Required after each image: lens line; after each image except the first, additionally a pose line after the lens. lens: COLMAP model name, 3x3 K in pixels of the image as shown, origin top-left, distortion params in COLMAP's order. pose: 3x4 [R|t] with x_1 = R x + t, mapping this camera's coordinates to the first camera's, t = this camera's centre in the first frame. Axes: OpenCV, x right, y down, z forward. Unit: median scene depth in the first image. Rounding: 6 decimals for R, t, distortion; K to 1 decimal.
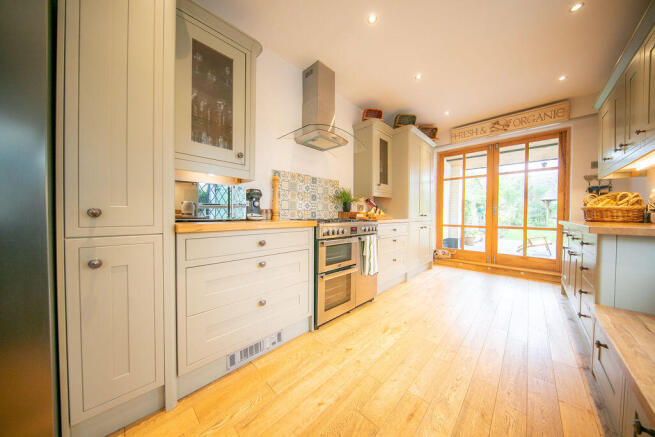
lens RADIAL K [[208.8, 0, 326.8], [0, 208.8, 218.8], [0, 0, 1]] dist [0.000392, 0.000009]
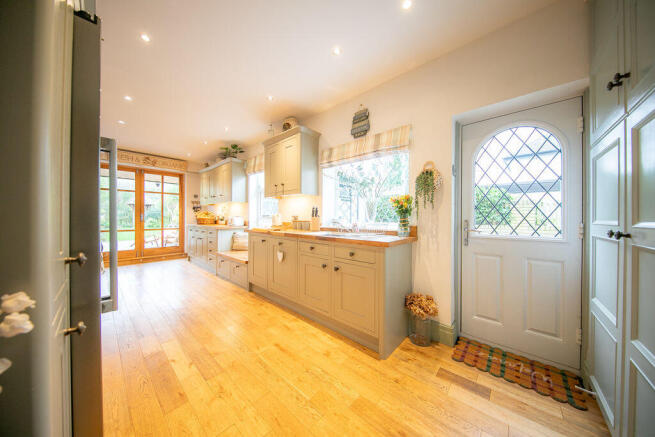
lens RADIAL K [[208.8, 0, 326.9], [0, 208.8, 218.3], [0, 0, 1]] dist [0.000392, 0.000009]
pose [[-0.038614, -0.008241, 0.999220, -0.680677], [0.014917, 0.999850, 0.008822, -0.032269], [-0.999143, 0.015246, -0.038485, -0.182253]]
